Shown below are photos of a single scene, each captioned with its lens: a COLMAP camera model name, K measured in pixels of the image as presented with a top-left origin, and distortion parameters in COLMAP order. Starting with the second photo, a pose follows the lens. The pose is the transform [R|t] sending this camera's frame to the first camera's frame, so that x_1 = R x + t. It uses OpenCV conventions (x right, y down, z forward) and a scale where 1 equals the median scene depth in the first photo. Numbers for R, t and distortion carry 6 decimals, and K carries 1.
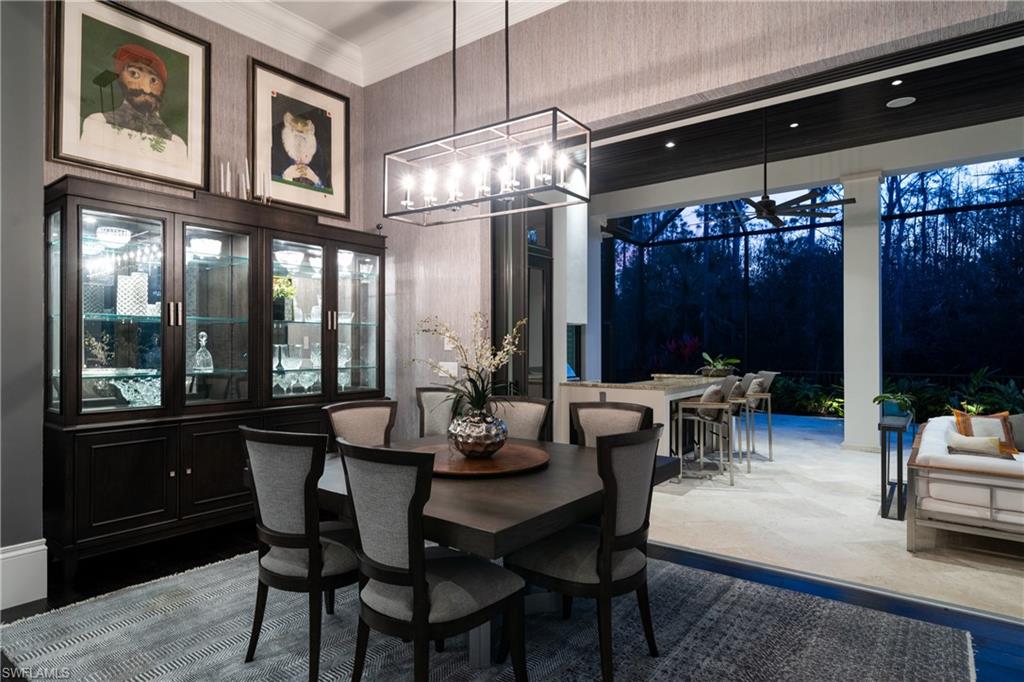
lens RADIAL K [[581.5, 0, 511.4], [0, 581.5, 343.1], [0, 0, 1]] dist [0.000833, -0.000080]
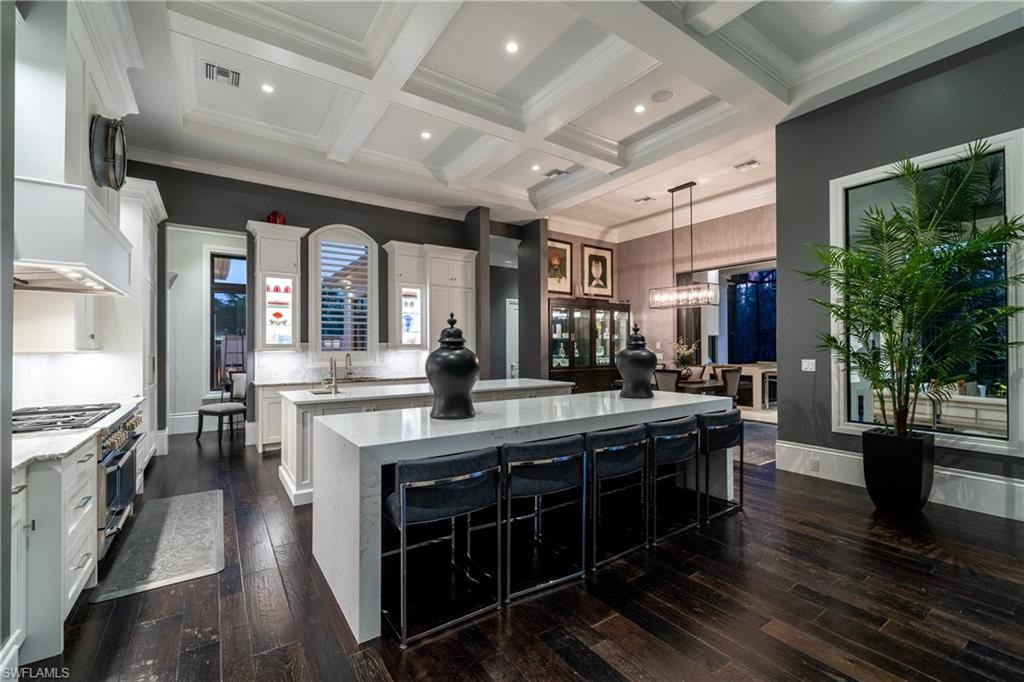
lens RADIAL K [[424.0, 0, 495.4], [0, 424.0, 342.1], [0, 0, 1]] dist [-0.000077, -0.000018]
pose [[0.937233, -0.005946, -0.348654, -0.127682], [0.004115, 0.999974, -0.005991, -0.009862], [0.348680, 0.004180, 0.937233, -0.990879]]
